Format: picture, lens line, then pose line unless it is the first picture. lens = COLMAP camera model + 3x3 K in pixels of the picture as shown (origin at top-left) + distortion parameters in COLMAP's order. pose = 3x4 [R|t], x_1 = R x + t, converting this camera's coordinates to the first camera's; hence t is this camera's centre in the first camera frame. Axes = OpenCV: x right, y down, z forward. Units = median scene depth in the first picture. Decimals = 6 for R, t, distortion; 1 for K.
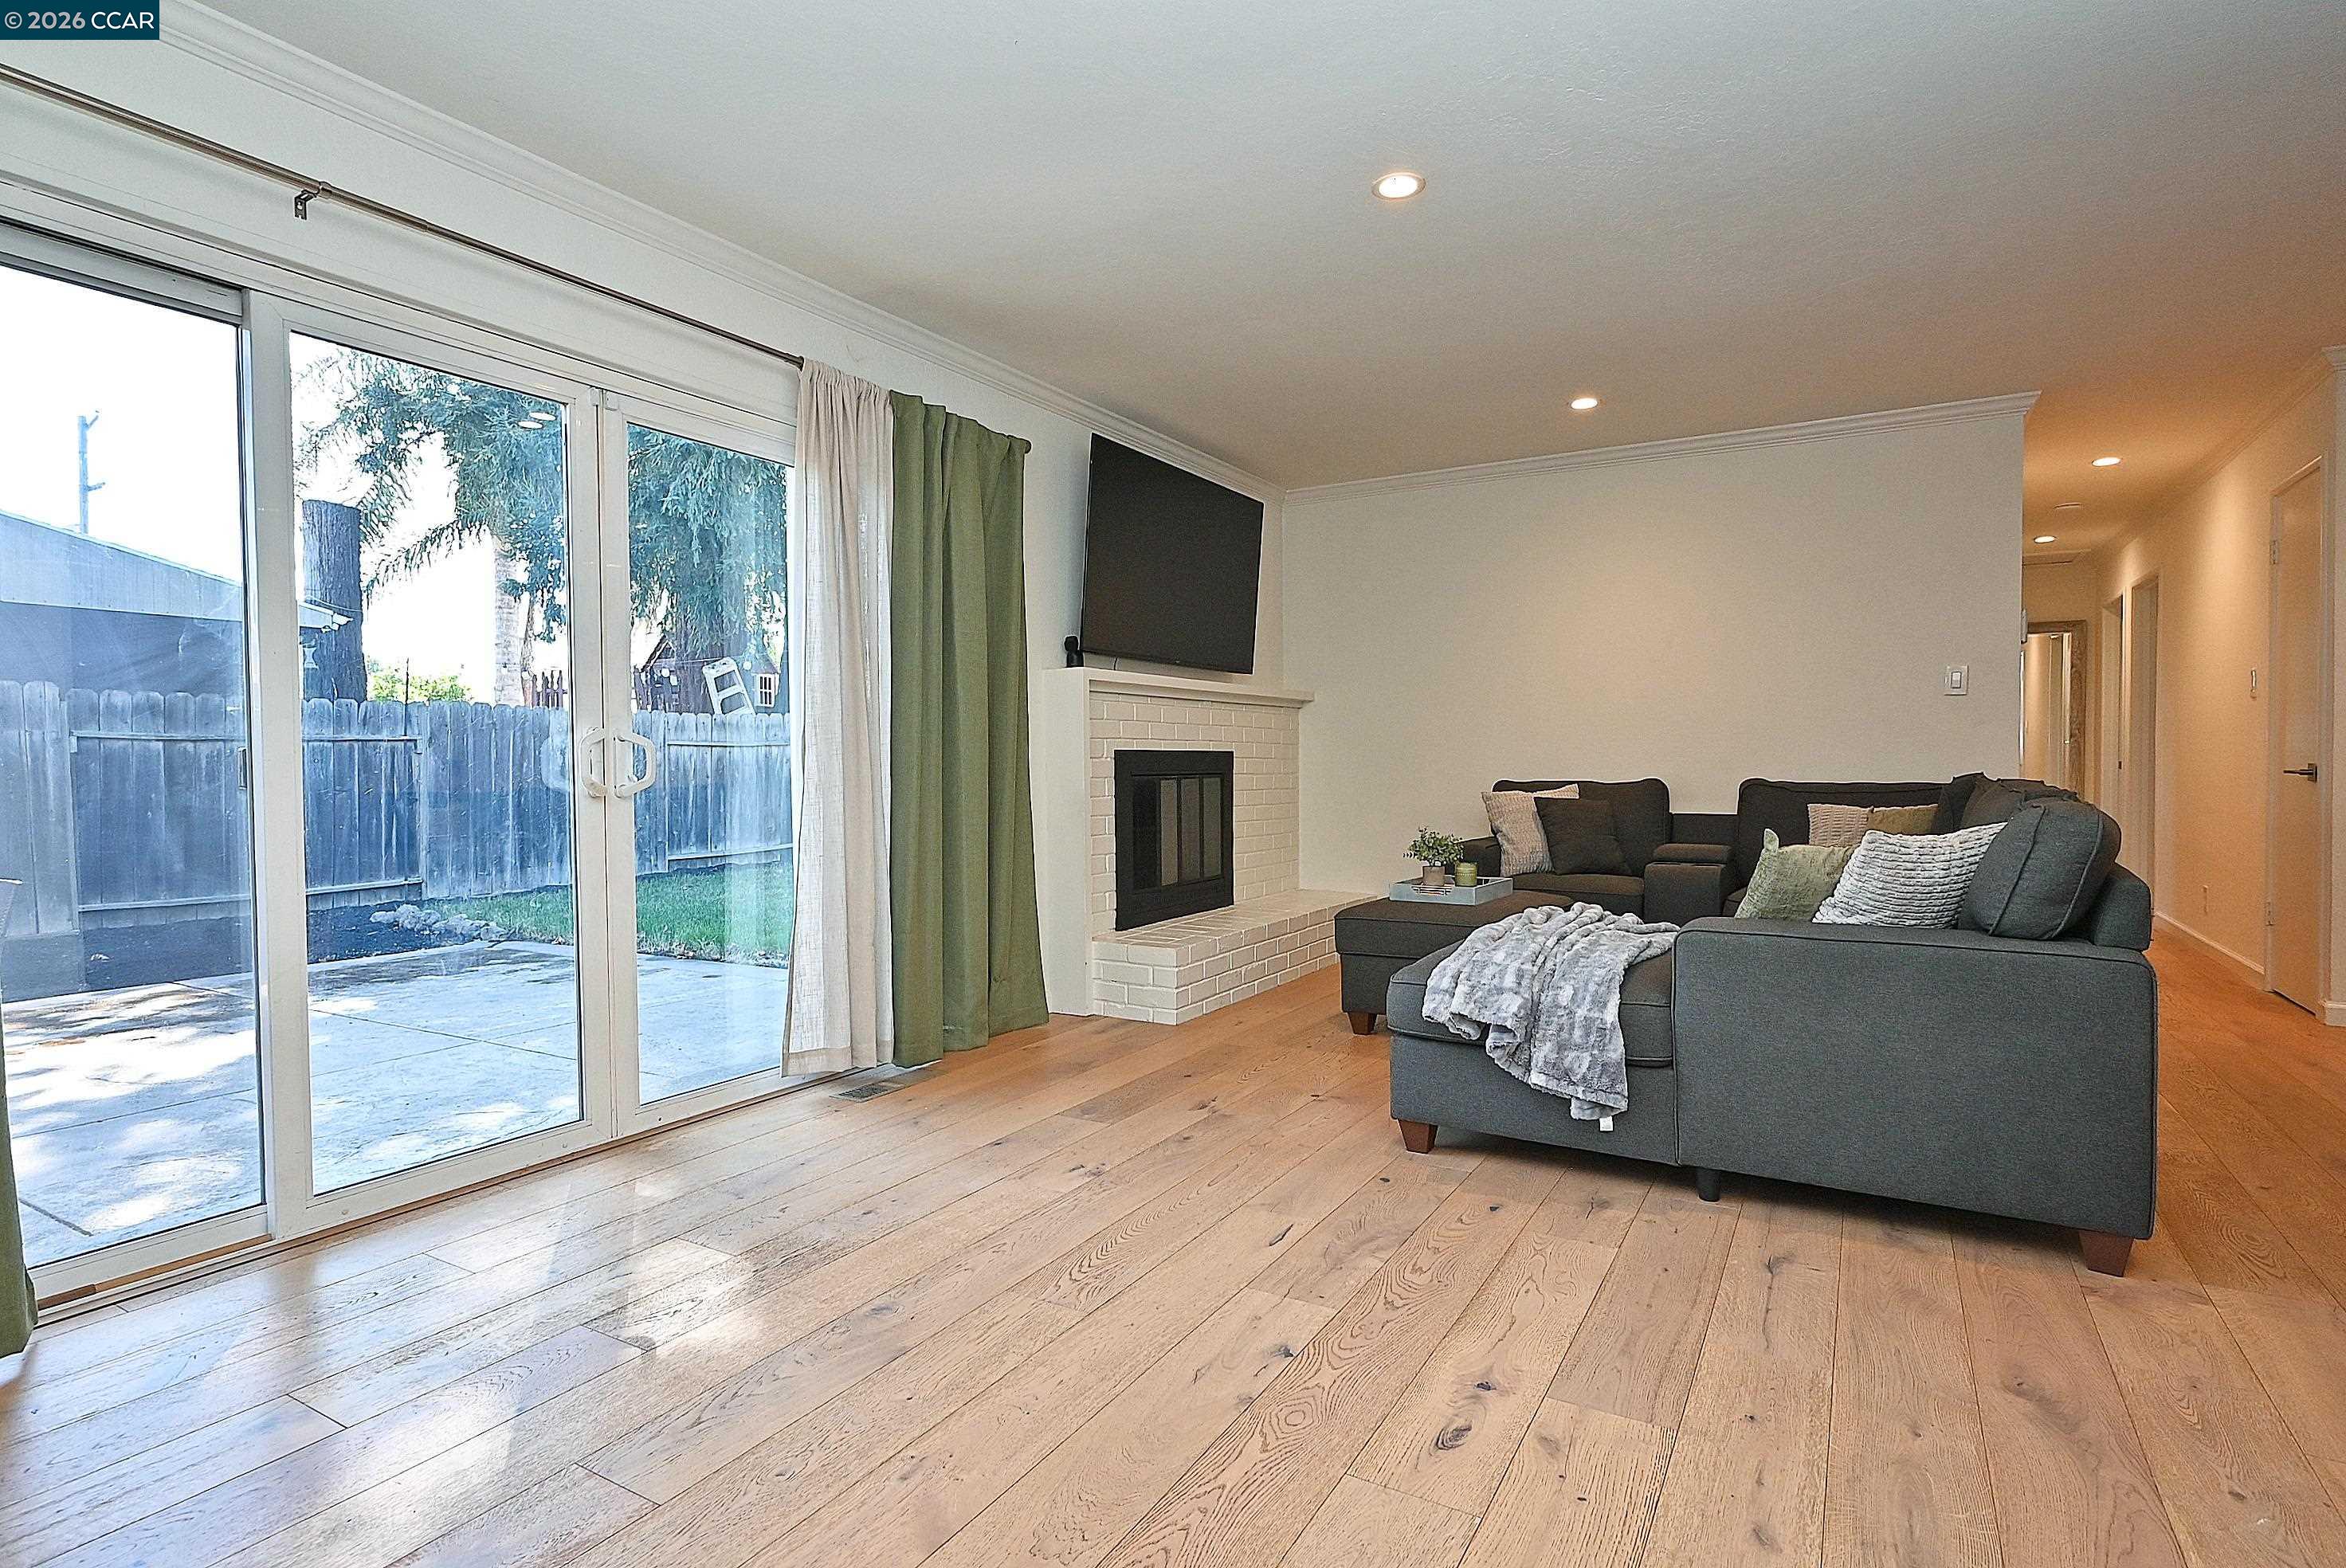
lens RADIAL K [[1182.4, 0, 1173.0], [0, 1182.4, 784.0], [0, 0, 1]] dist [-0.005439, 0.002425]
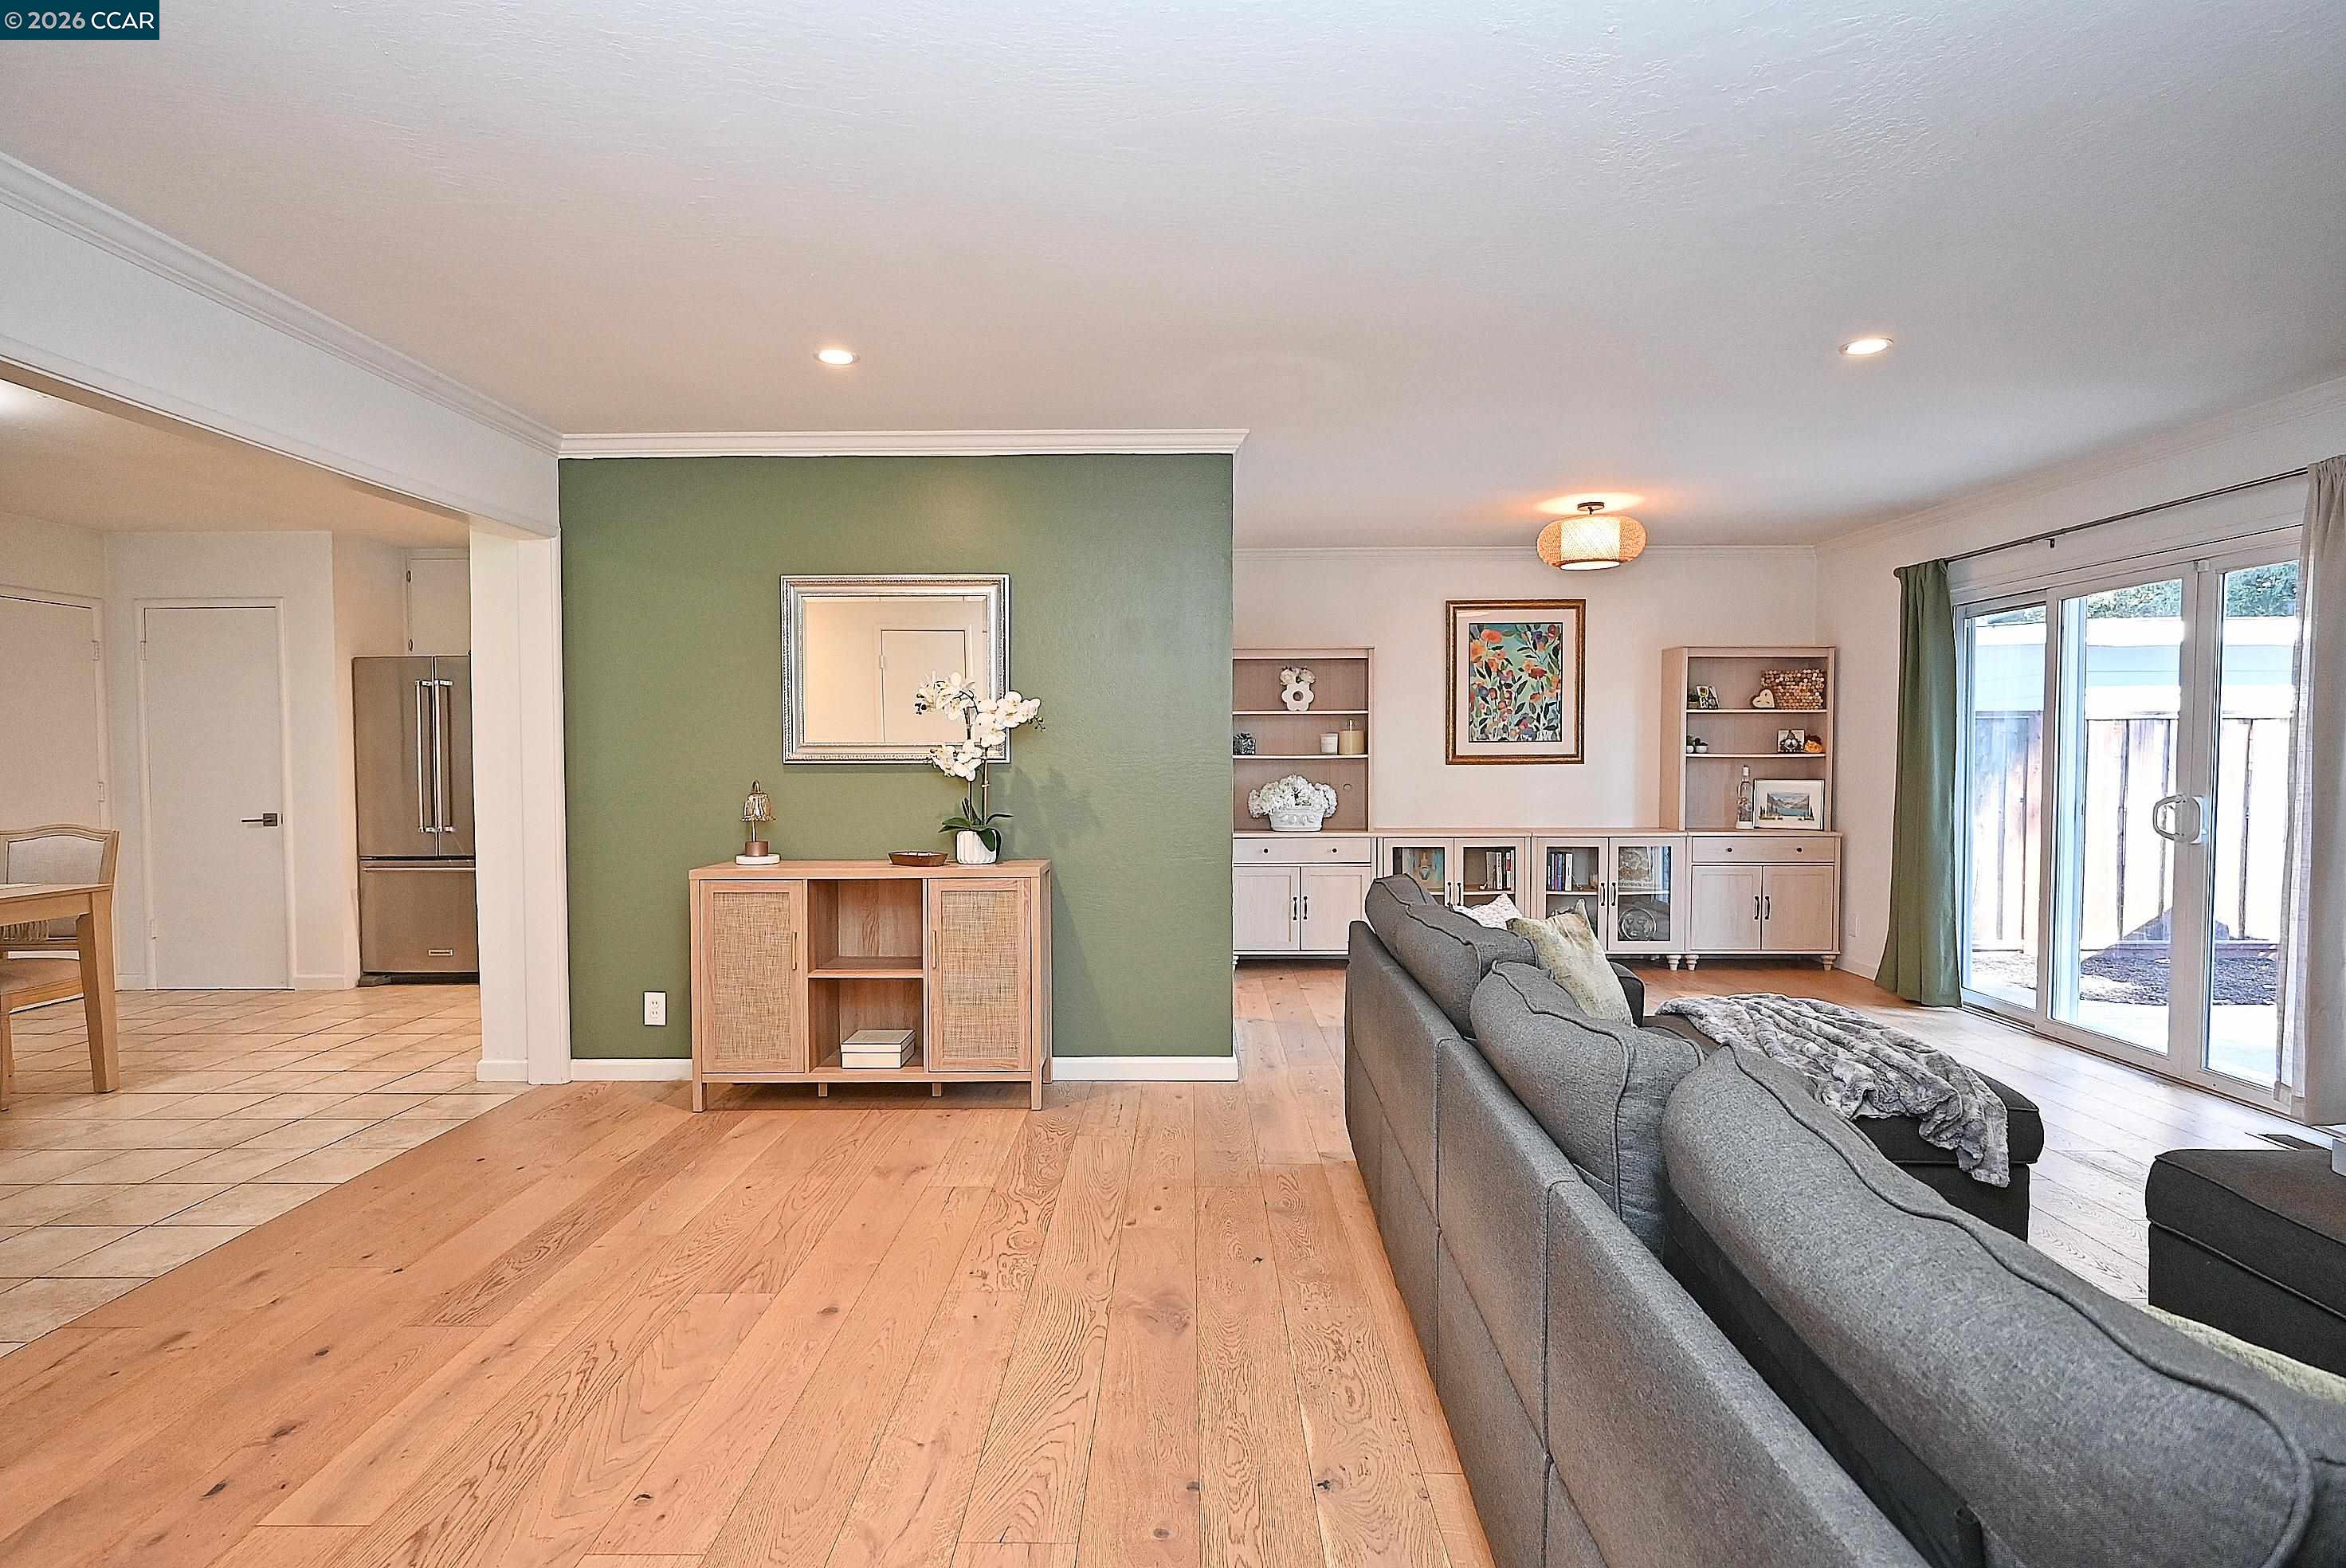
lens RADIAL K [[1156.3, 0, 1172.0], [0, 1156.3, 786.1], [0, 0, 1]] dist [-0.004481, 0.001942]
pose [[-0.865841, 0.024516, -0.499718, 0.705430], [-0.004075, 0.998420, 0.056044, -0.071663], [0.500303, 0.050561, -0.864373, 0.863540]]
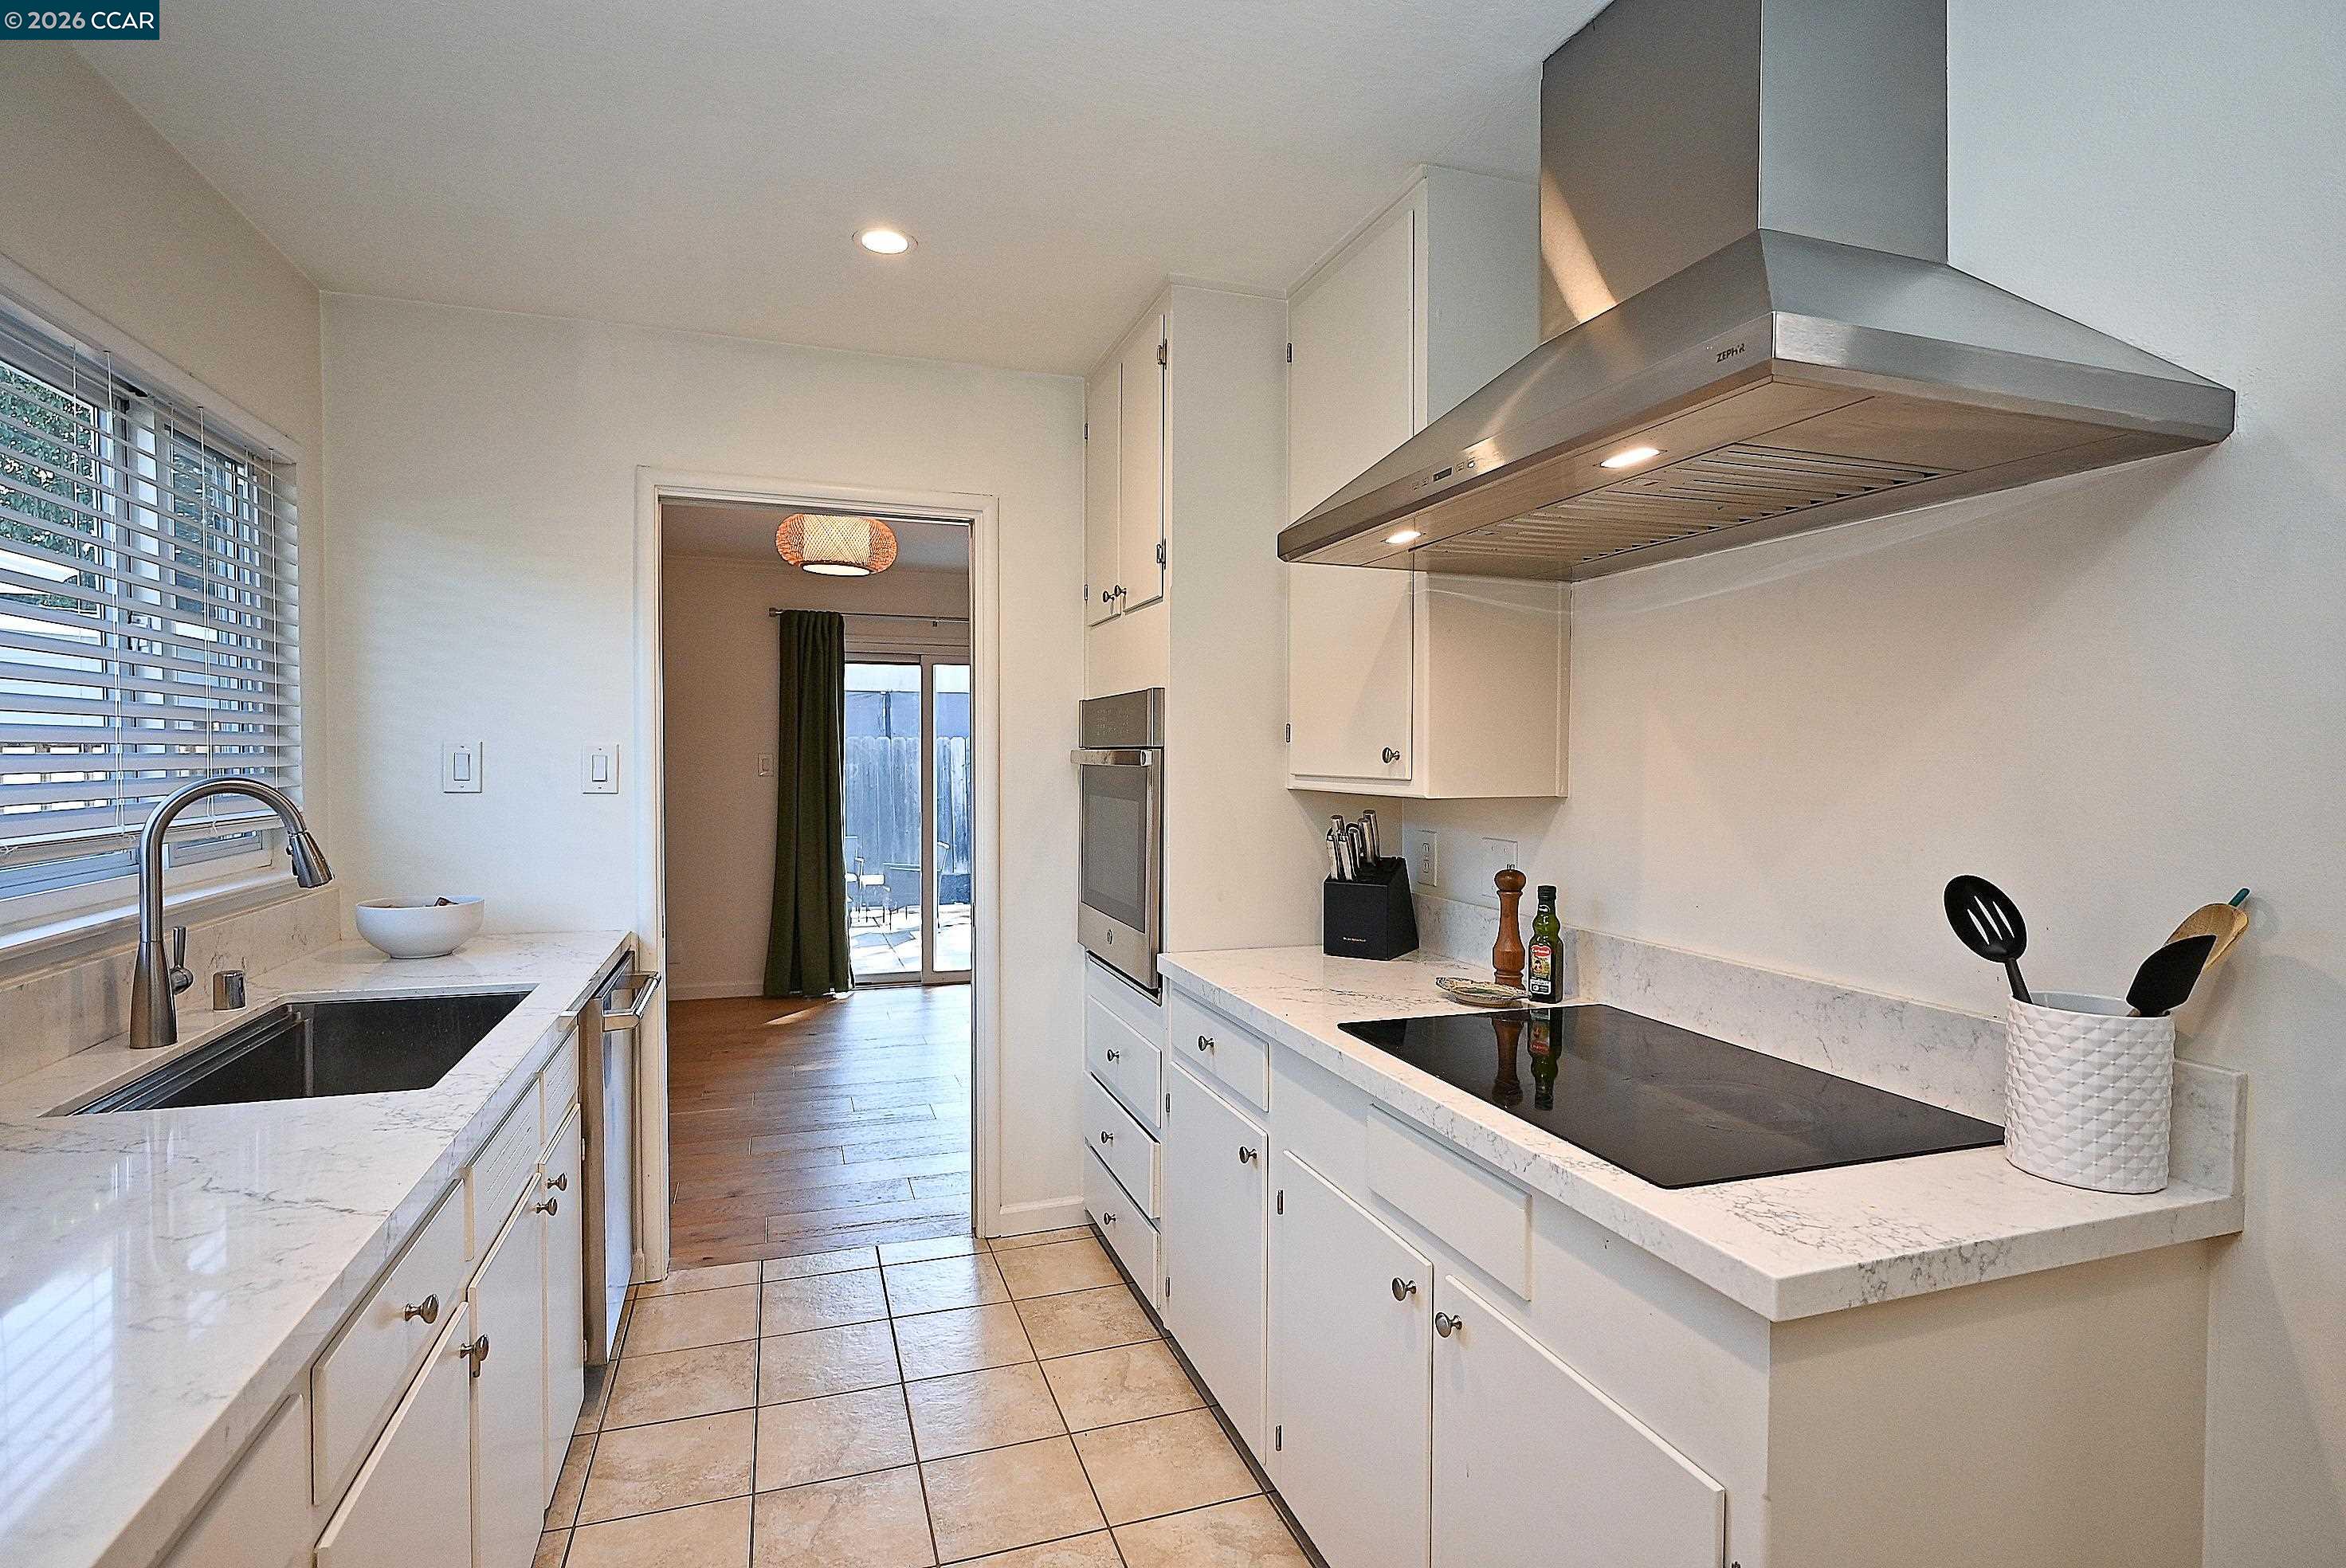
lens RADIAL K [[1146.4, 0, 1165.4], [0, 1146.4, 780.0], [0, 0, 1]] dist [-0.000604, 0.001690]
pose [[0.762158, 0.021124, -0.647047, 0.644005], [-0.021010, 0.999748, 0.007891, -0.060729], [0.647050, 0.007580, 0.762410, -0.327193]]
